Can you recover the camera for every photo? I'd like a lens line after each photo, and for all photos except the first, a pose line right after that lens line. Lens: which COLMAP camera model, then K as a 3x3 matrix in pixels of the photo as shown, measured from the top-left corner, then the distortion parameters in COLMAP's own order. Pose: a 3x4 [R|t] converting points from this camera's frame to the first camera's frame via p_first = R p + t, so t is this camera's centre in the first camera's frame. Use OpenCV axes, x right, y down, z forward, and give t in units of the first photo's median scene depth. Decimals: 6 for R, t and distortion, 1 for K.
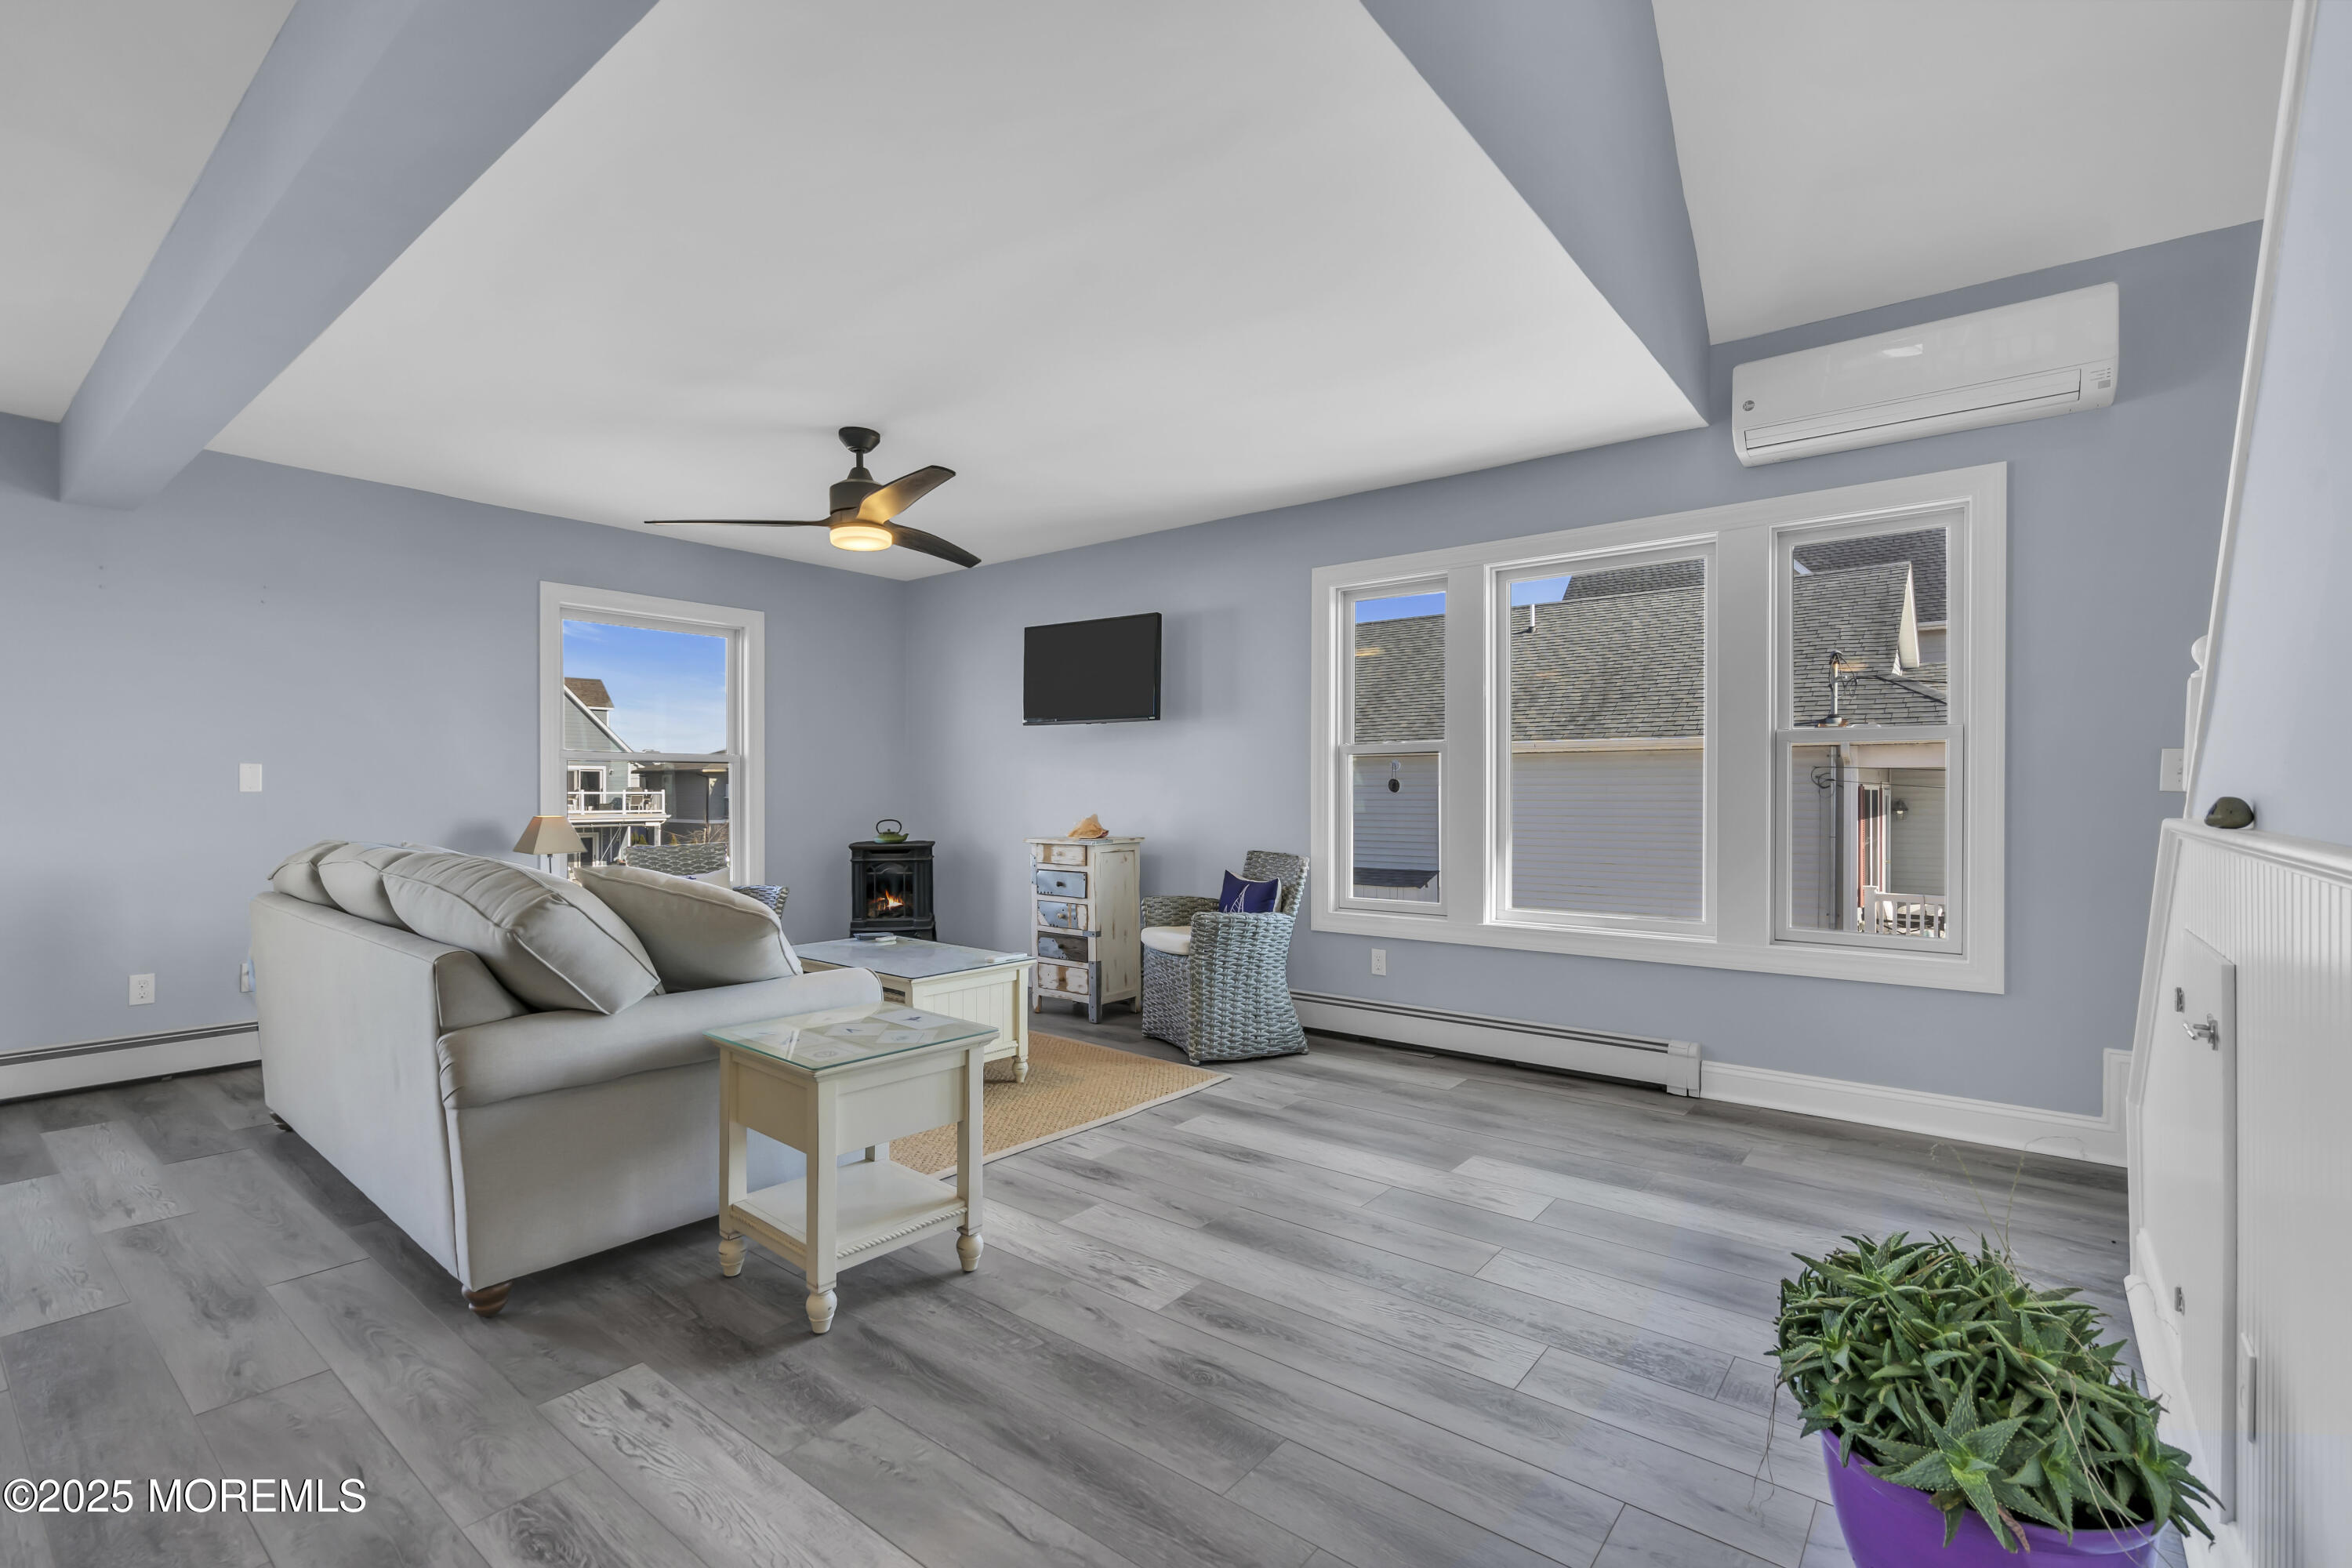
lens RADIAL K [[1055.1, 0, 1184.0], [0, 1055.1, 797.4], [0, 0, 1]] dist [-0.005132, 0.000593]
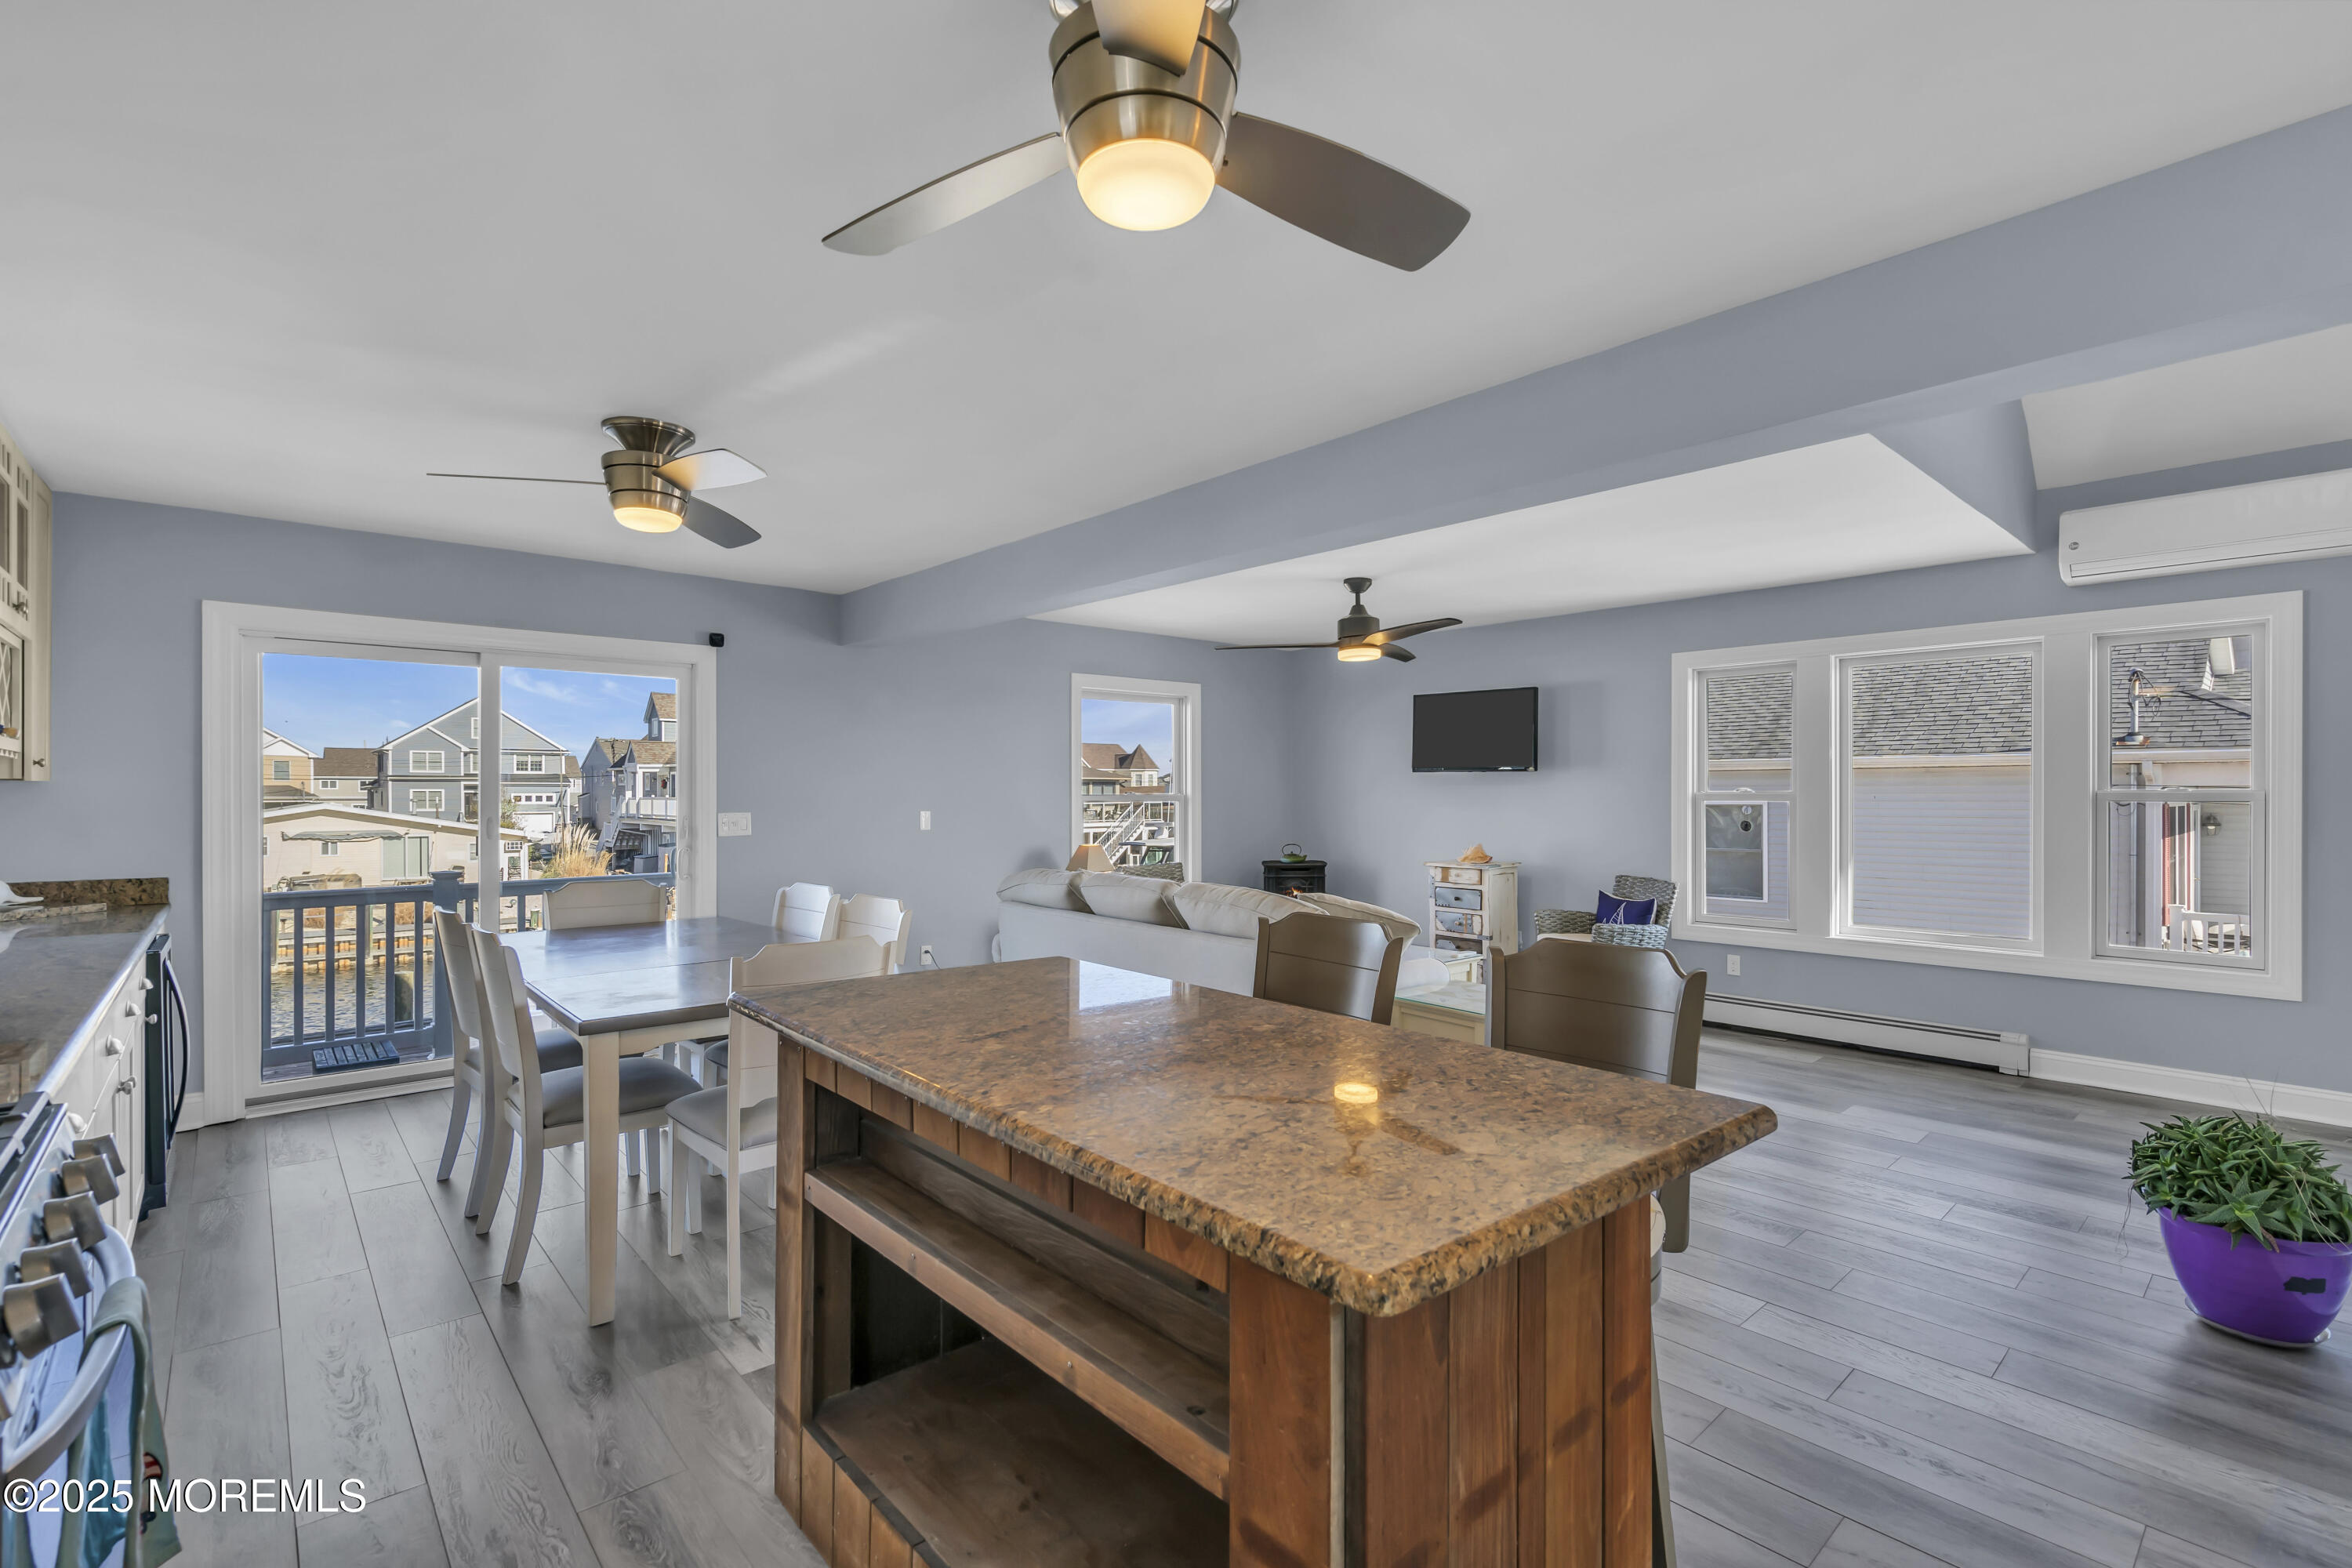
lens RADIAL K [[1059.9, 0, 1179.1], [0, 1059.9, 796.2], [0, 0, 1]] dist [-0.003852, 0.000649]
pose [[0.984375, -0.001281, -0.176081, -0.242497], [0.001106, 0.999999, -0.001093, -0.045208], [0.176083, 0.000881, 0.984375, -0.361118]]
